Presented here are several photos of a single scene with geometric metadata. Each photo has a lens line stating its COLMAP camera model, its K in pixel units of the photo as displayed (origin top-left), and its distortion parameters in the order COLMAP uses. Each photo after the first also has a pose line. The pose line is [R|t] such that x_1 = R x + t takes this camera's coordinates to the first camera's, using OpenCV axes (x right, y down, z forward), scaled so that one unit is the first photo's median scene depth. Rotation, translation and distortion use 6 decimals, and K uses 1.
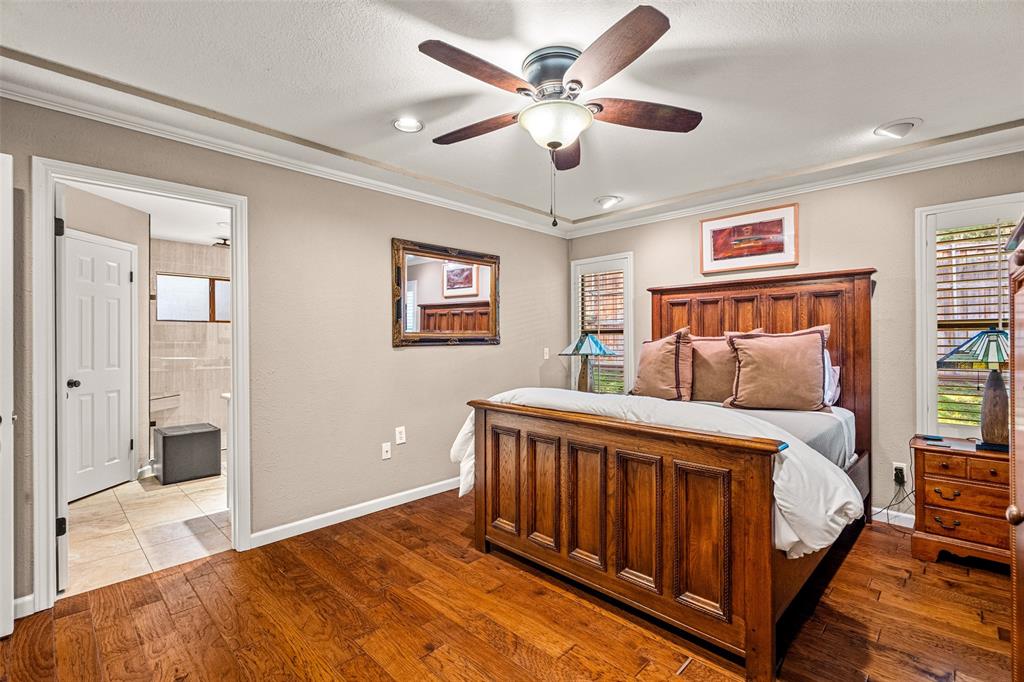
lens RADIAL K [[462.9, 0, 509.5], [0, 462.9, 339.2], [0, 0, 1]] dist [-0.001561, 0.000321]
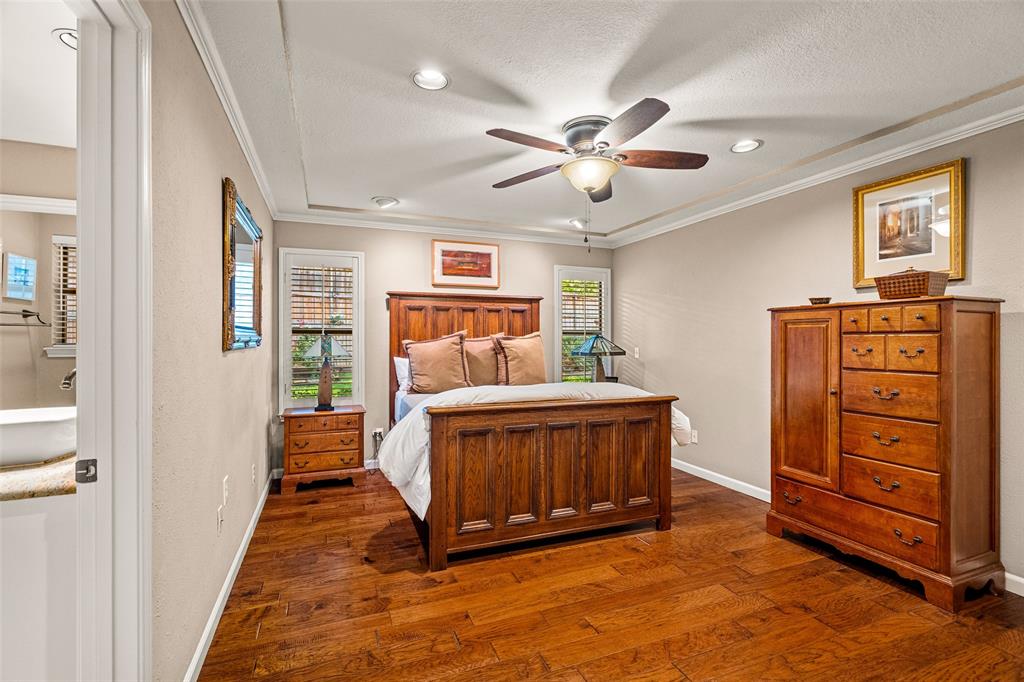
lens RADIAL K [[462.9, 0, 510.5], [0, 462.9, 340.3], [0, 0, 1]] dist [-0.001561, 0.000321]
pose [[0.401074, 0.003468, 0.916039, -0.700800], [-0.003829, 0.999990, -0.002109, 0.002591], [-0.916037, -0.002662, 0.401084, 0.416025]]
